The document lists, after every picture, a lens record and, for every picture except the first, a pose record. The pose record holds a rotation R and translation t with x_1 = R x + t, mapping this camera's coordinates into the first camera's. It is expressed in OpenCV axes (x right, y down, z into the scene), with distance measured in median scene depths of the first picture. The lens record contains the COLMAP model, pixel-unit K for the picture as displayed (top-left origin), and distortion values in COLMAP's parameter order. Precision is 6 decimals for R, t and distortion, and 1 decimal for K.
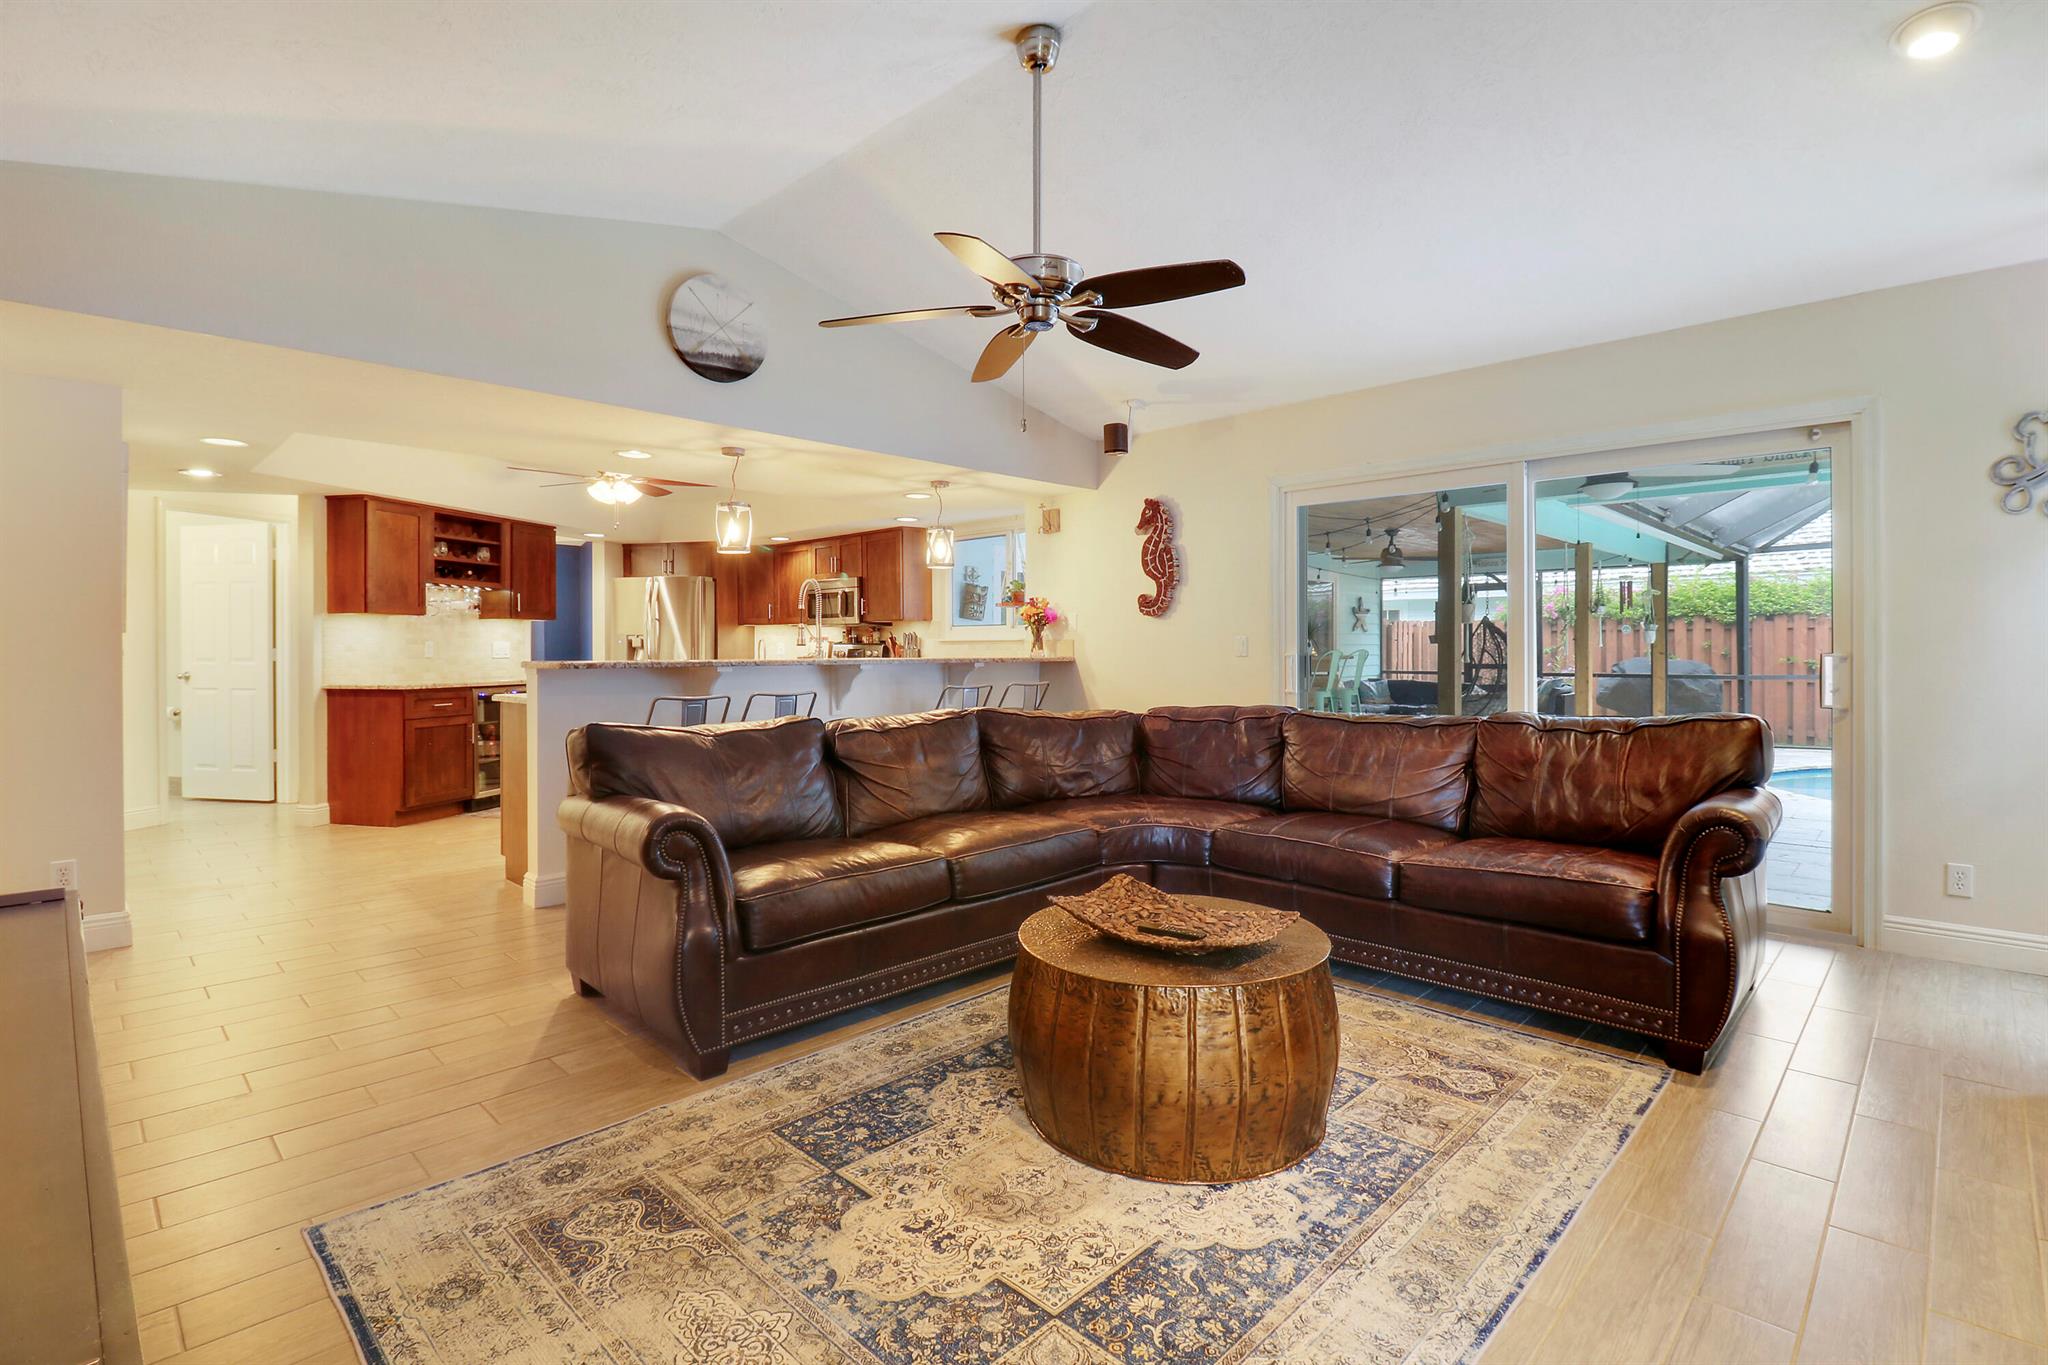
lens RADIAL K [[960.0, 0, 1037.9], [0, 960.0, 644.0], [0, 0, 1]] dist [-0.001122, -0.000284]
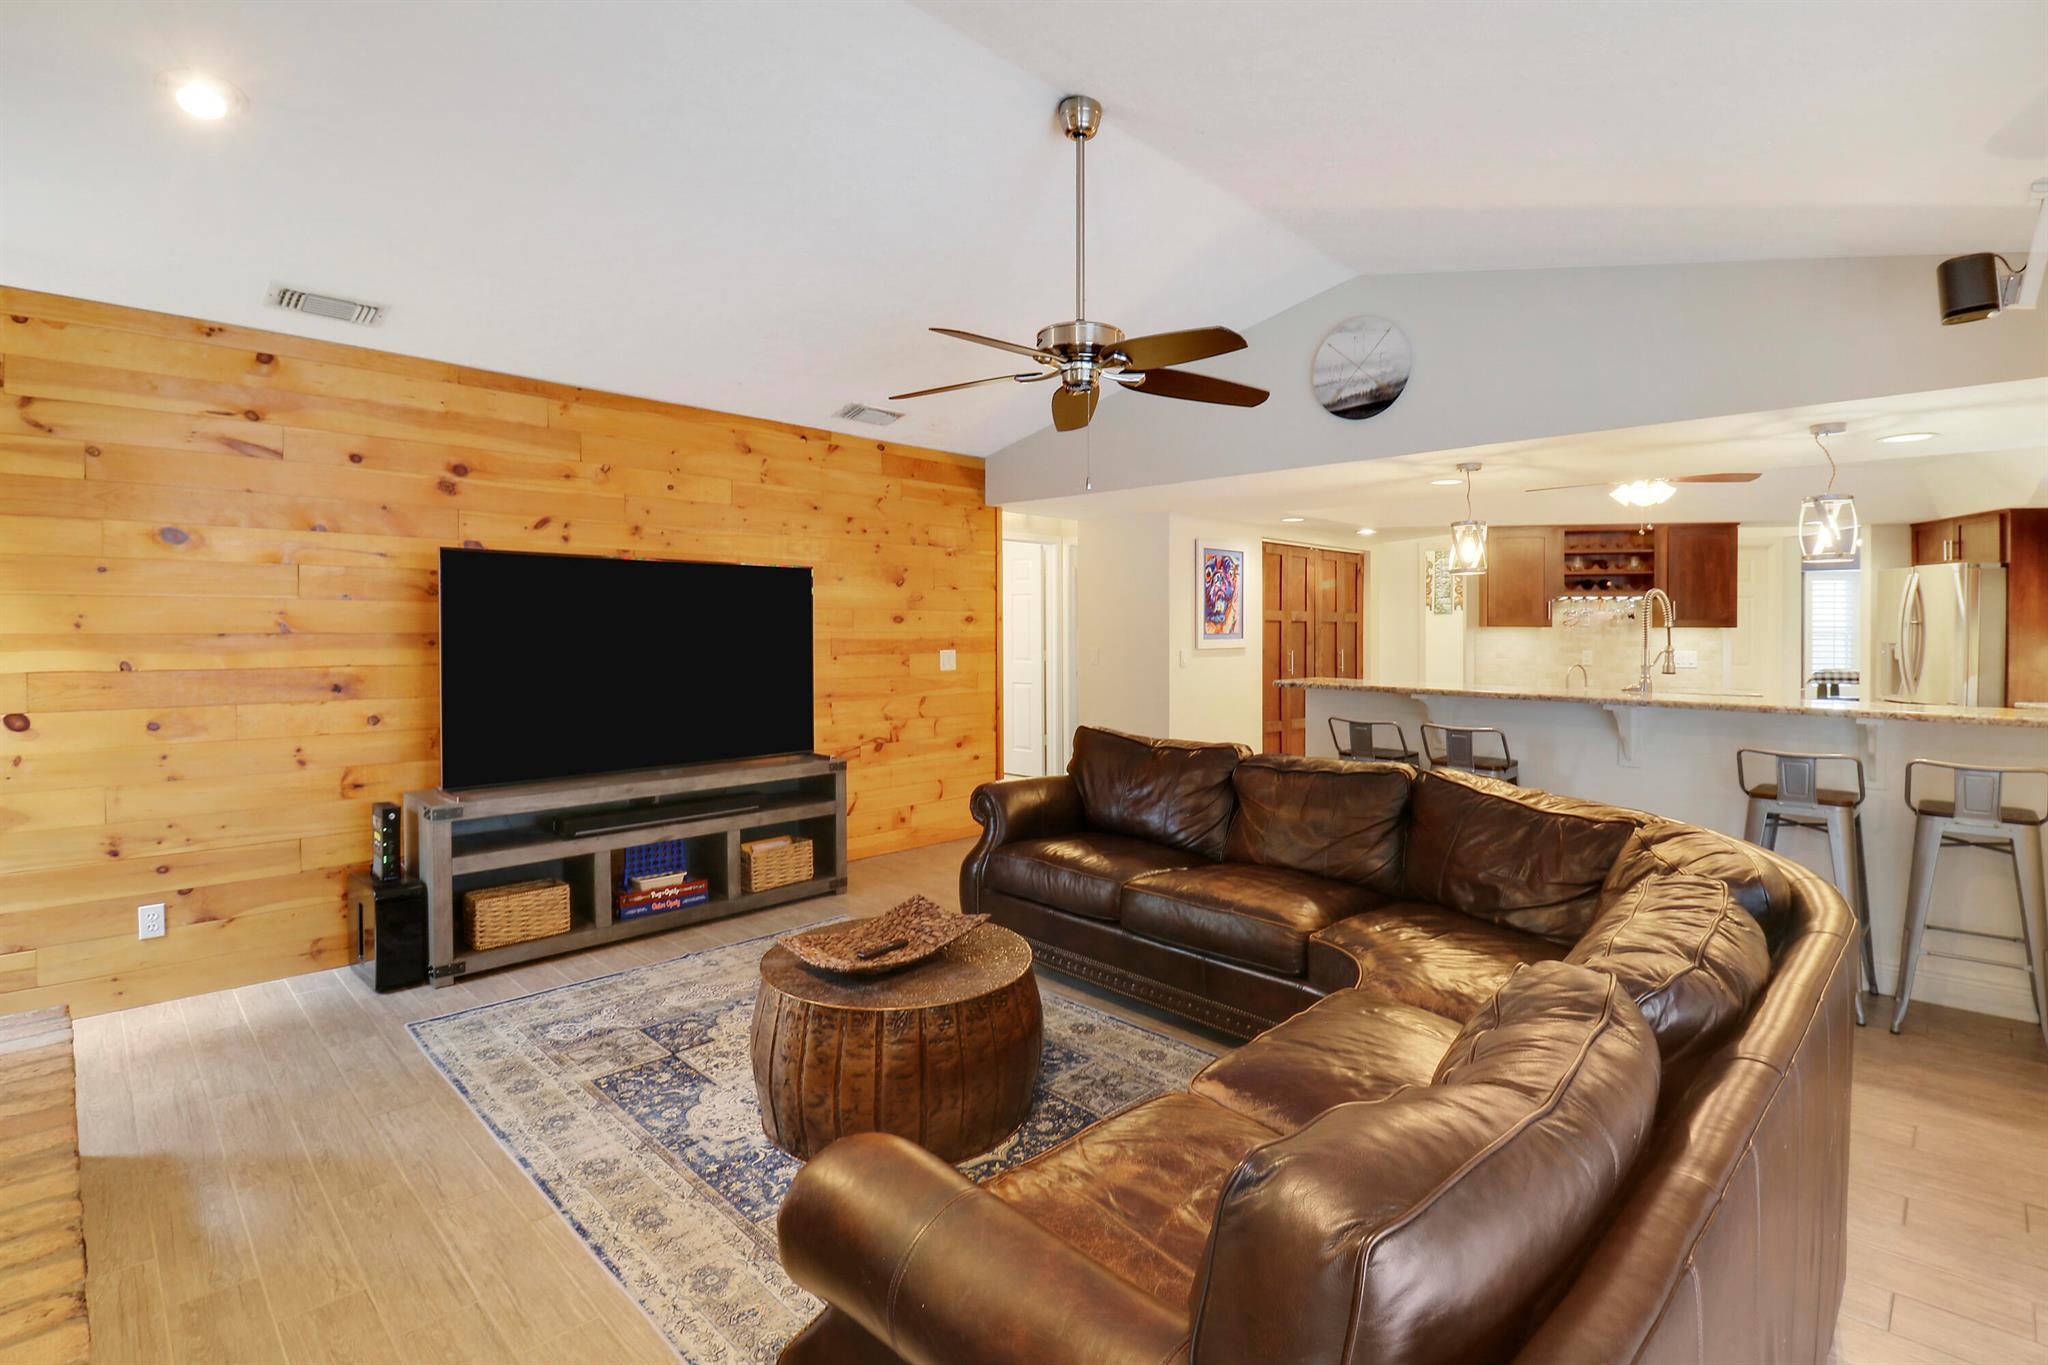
lens RADIAL K [[960.0, 0, 1041.5], [0, 960.0, 641.8], [0, 0, 1]] dist [-0.001122, -0.000284]
pose [[-0.006872, 0.018194, -0.999811, 1.680808], [0.000372, 0.999834, 0.018192, -0.121111], [0.999976, -0.000247, -0.006878, 1.558576]]
